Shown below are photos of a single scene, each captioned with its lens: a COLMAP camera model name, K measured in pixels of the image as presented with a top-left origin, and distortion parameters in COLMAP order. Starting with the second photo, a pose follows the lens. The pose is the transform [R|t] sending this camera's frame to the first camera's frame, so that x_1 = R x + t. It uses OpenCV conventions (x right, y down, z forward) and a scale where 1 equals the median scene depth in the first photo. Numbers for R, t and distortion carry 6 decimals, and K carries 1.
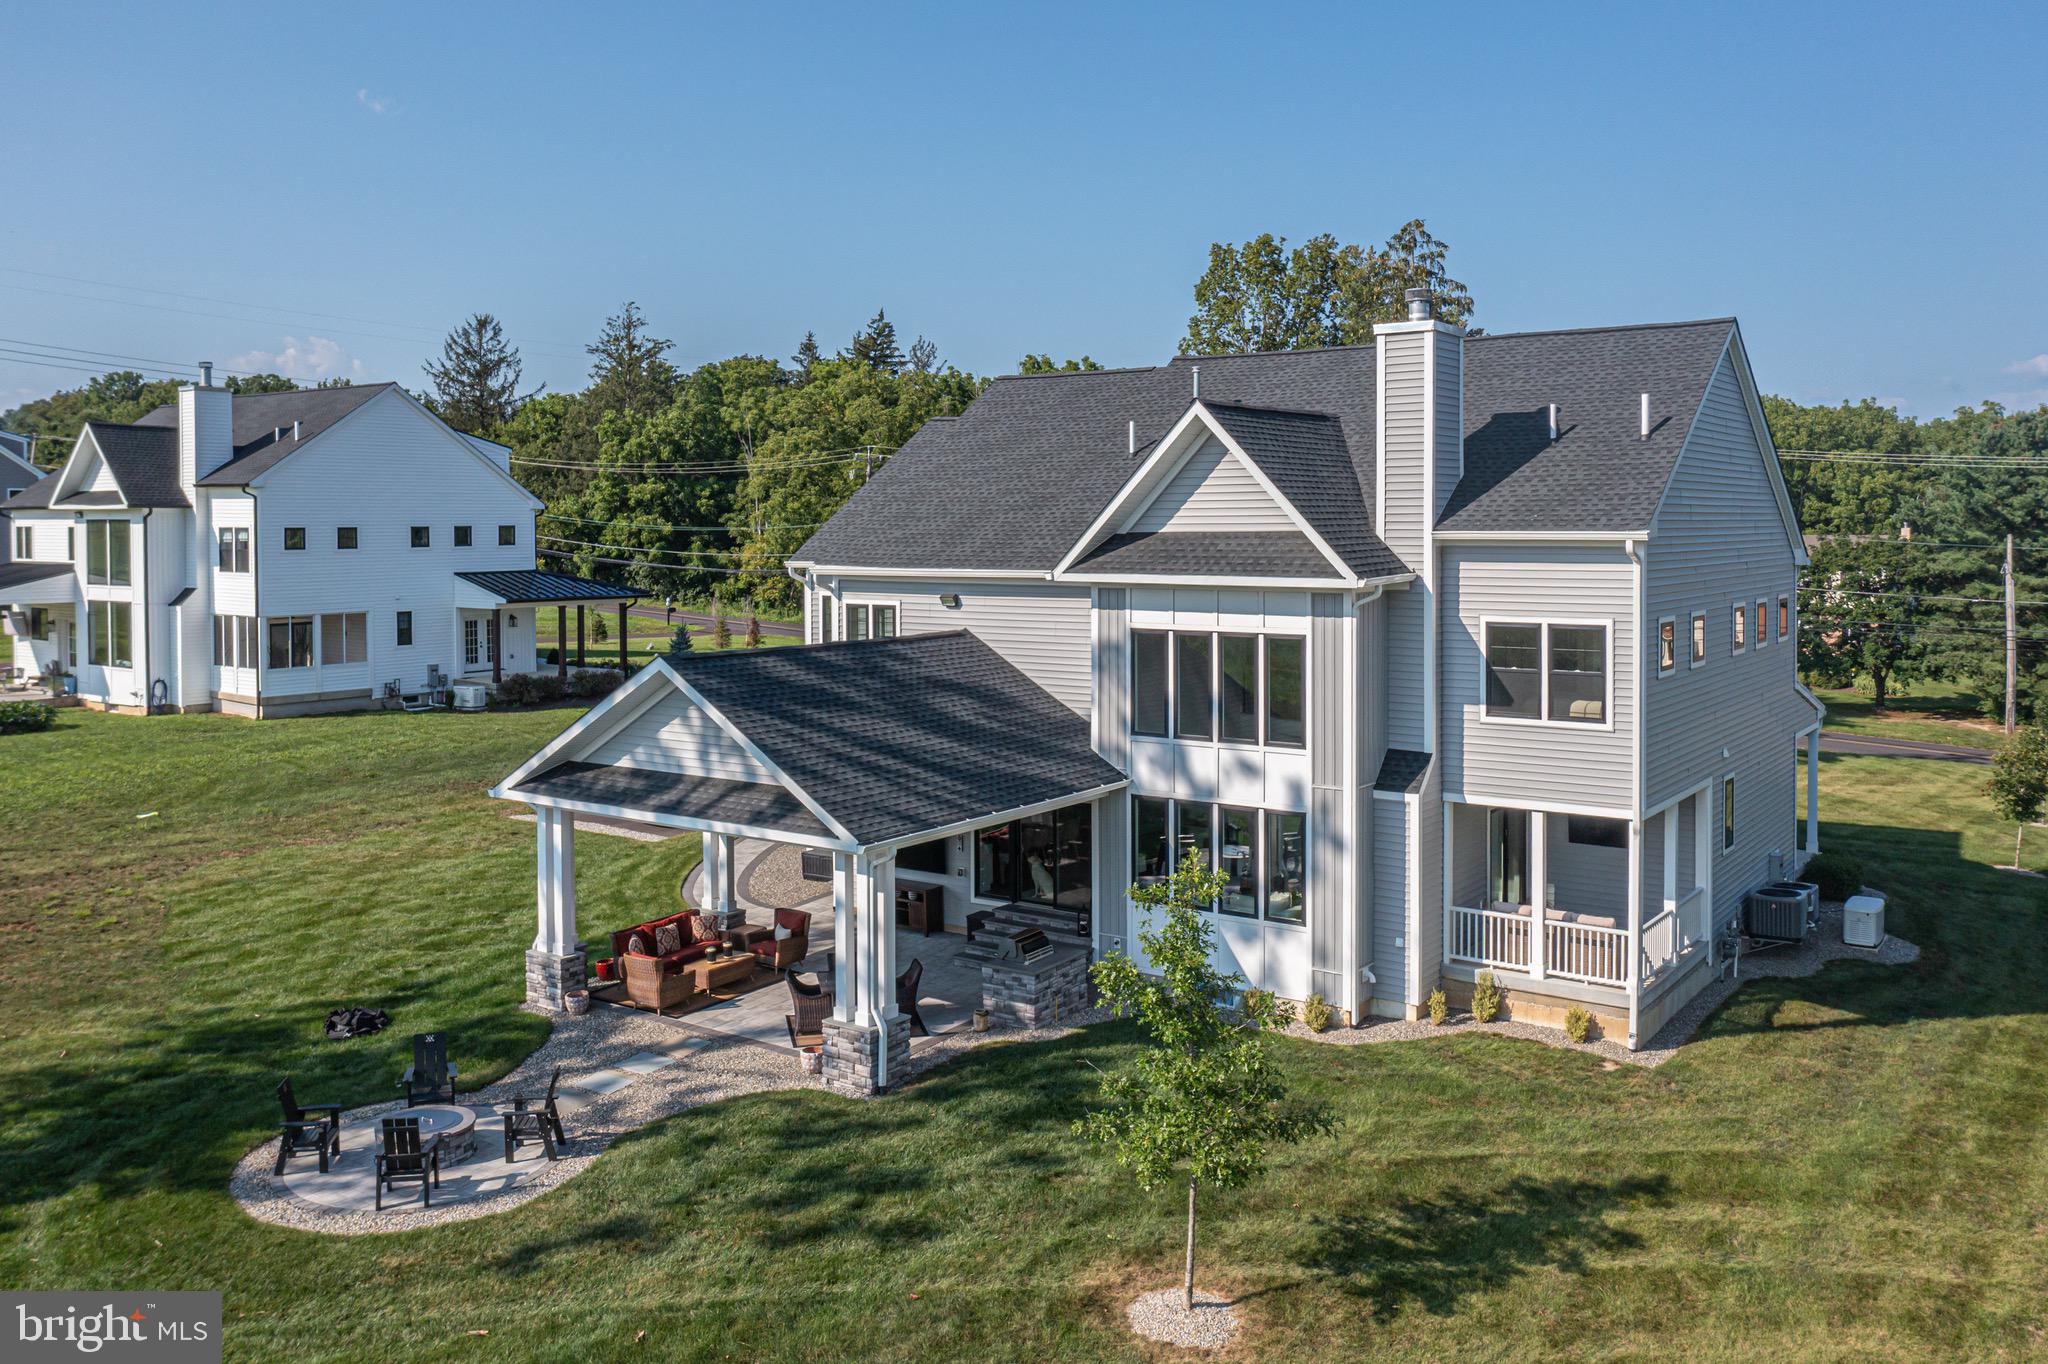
lens RADIAL K [[1641.3, 0, 1065.6], [0, 1641.3, 566.7], [0, 0, 1]] dist [-0.006242, 0.010788]
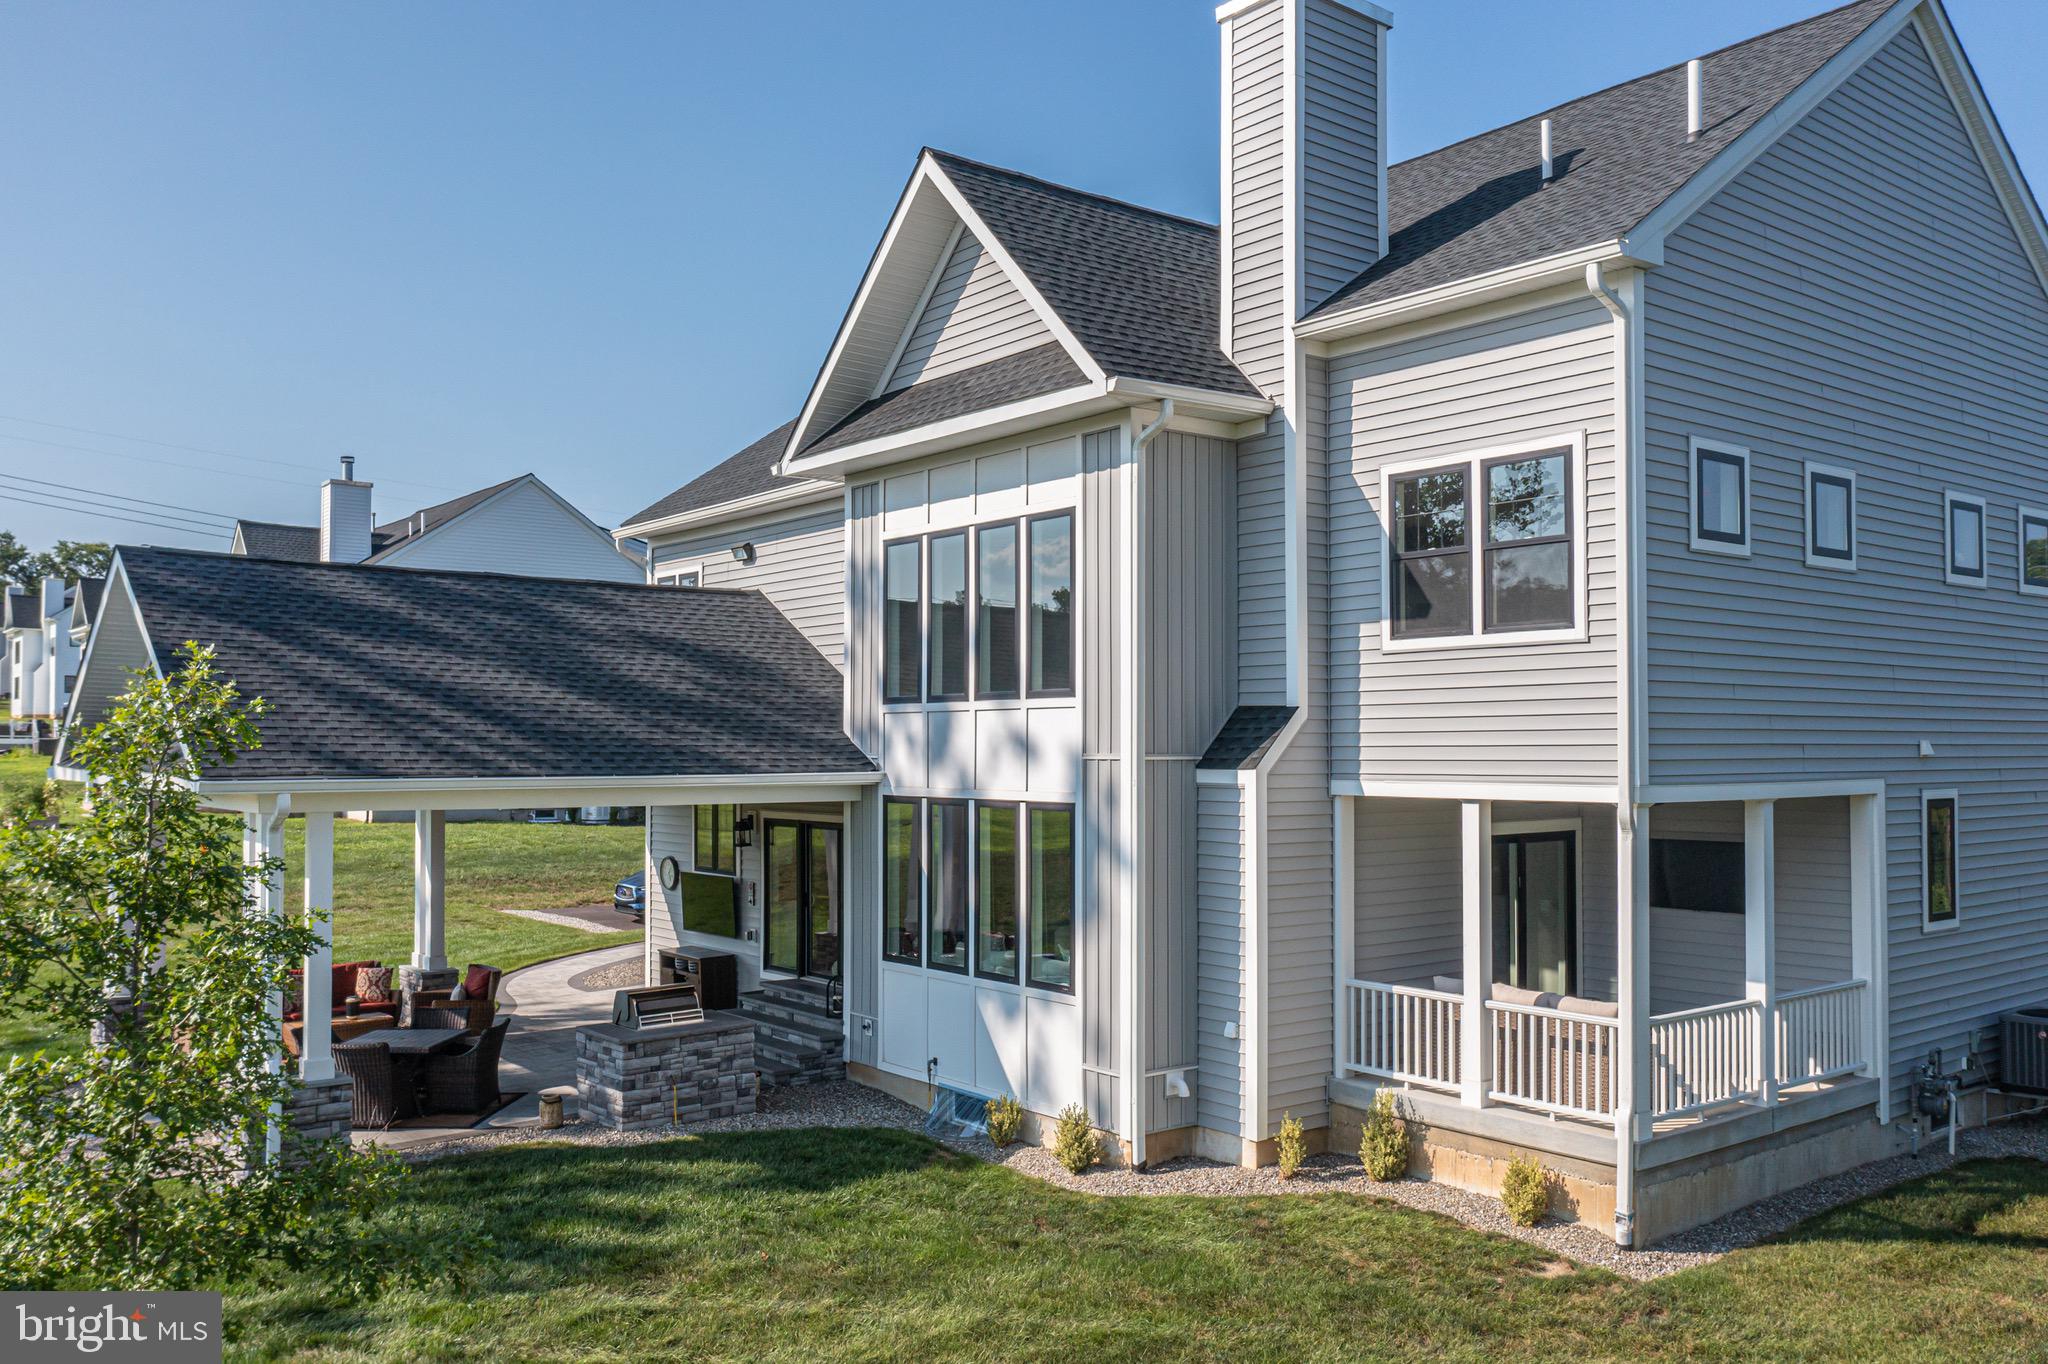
lens RADIAL K [[1645.5, 0, 1024.2], [0, 1645.5, 715.0], [0, 0, 1]] dist [-0.013833, -0.001759]
pose [[0.956911, -0.004882, -0.290341, 0.300116], [-0.006777, 0.999211, -0.039137, 0.140347], [0.290303, 0.039418, 0.956123, 0.418037]]
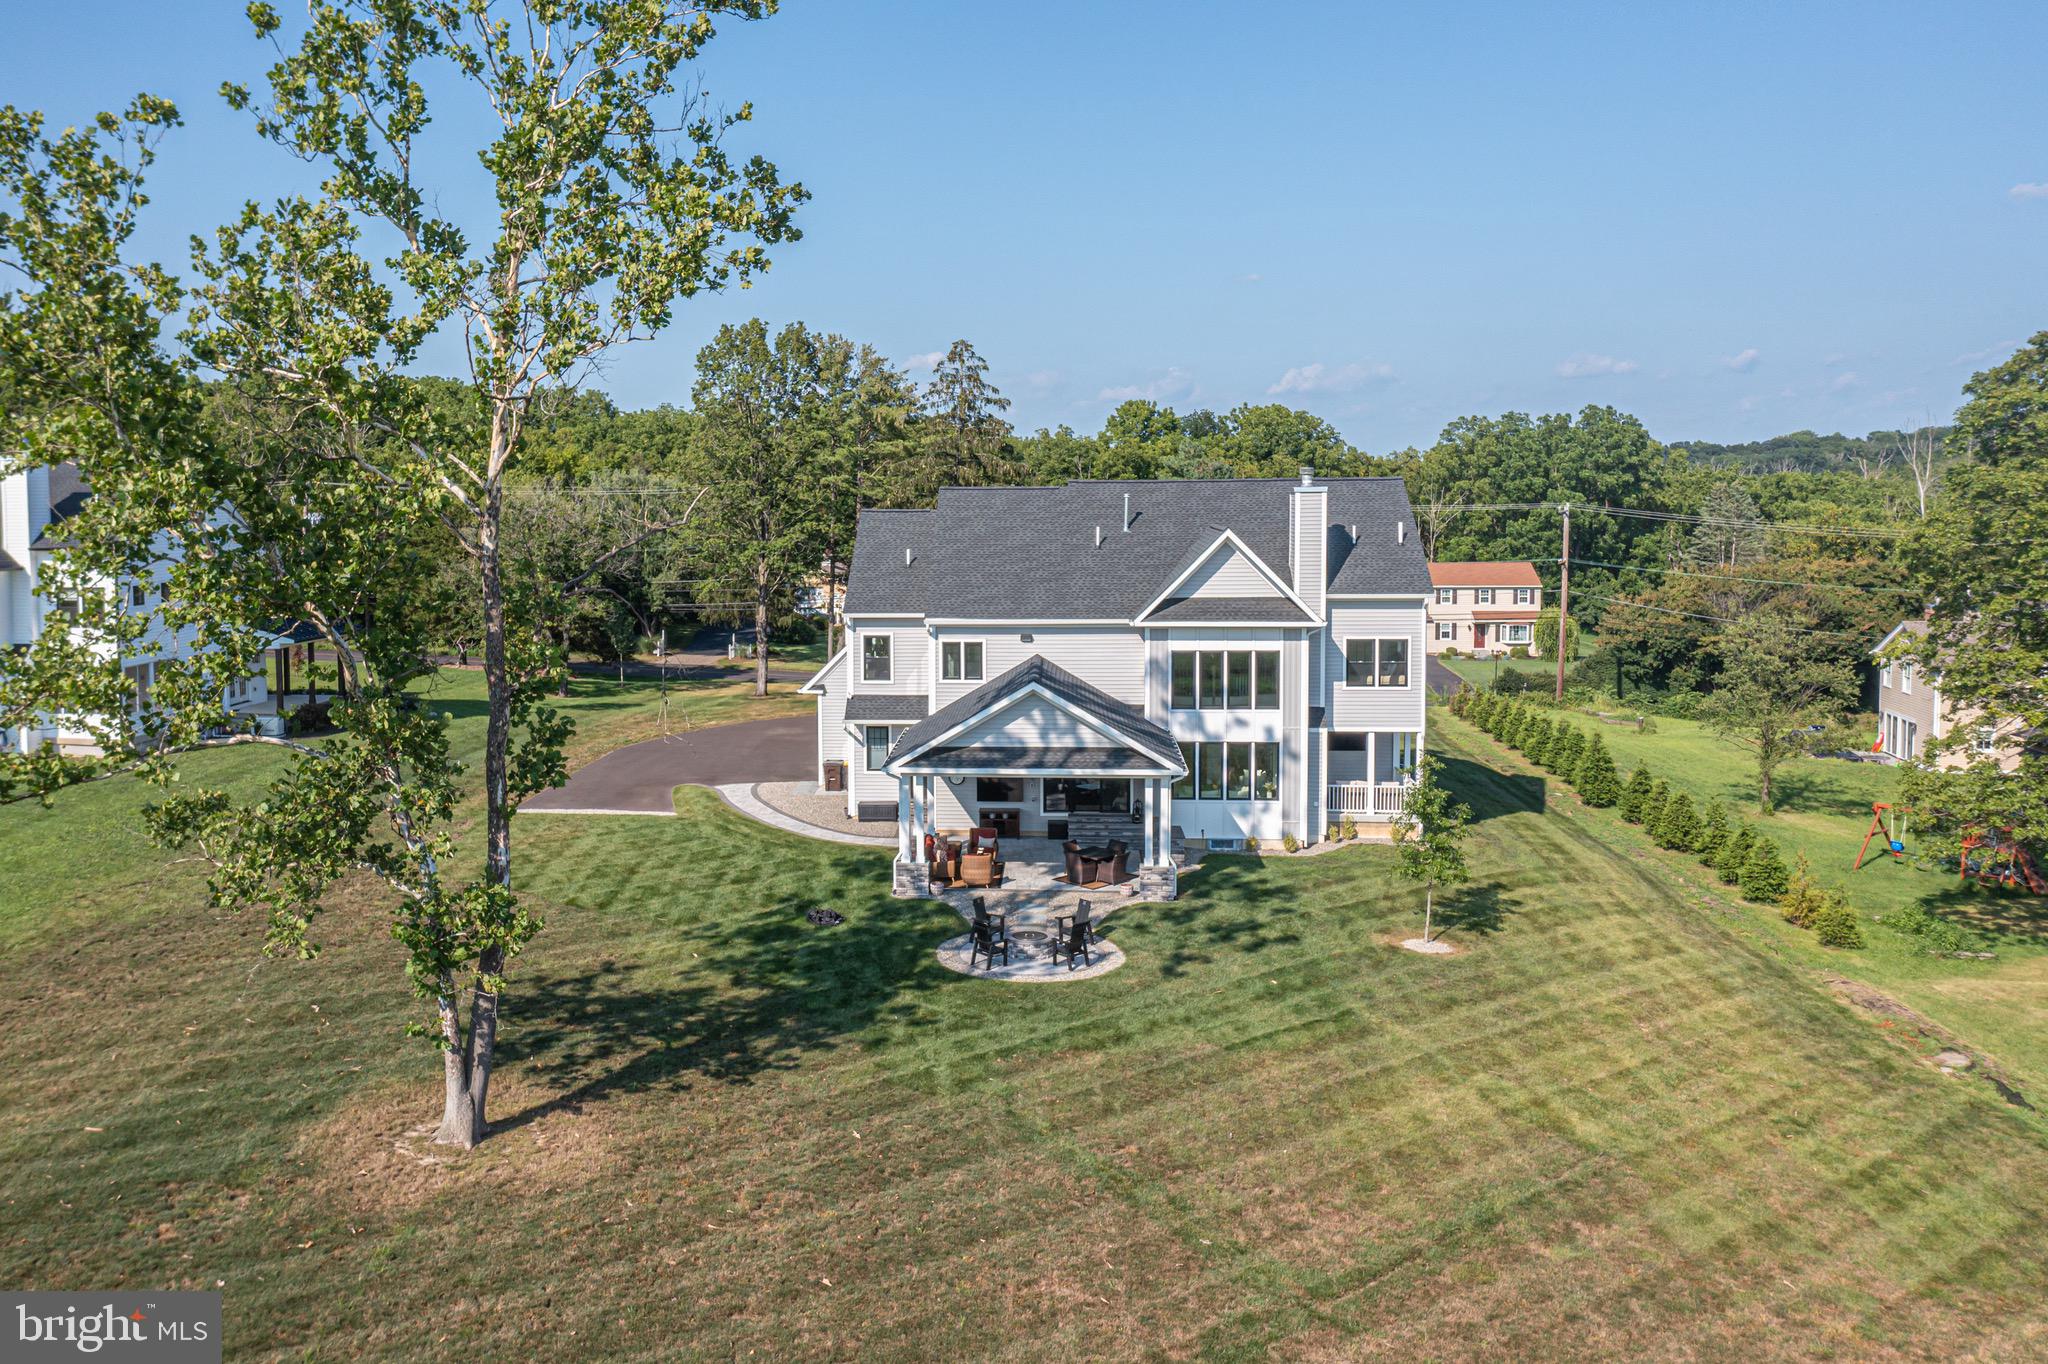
lens RADIAL K [[1610.6, 0, 926.9], [0, 1610.6, 630.2], [0, 0, 1]] dist [0.005366, 0.003291]
pose [[0.869274, -0.043664, 0.492399, -1.137816], [0.017966, 0.998224, 0.056801, -0.096664], [-0.494004, -0.040529, 0.868514, -0.436536]]
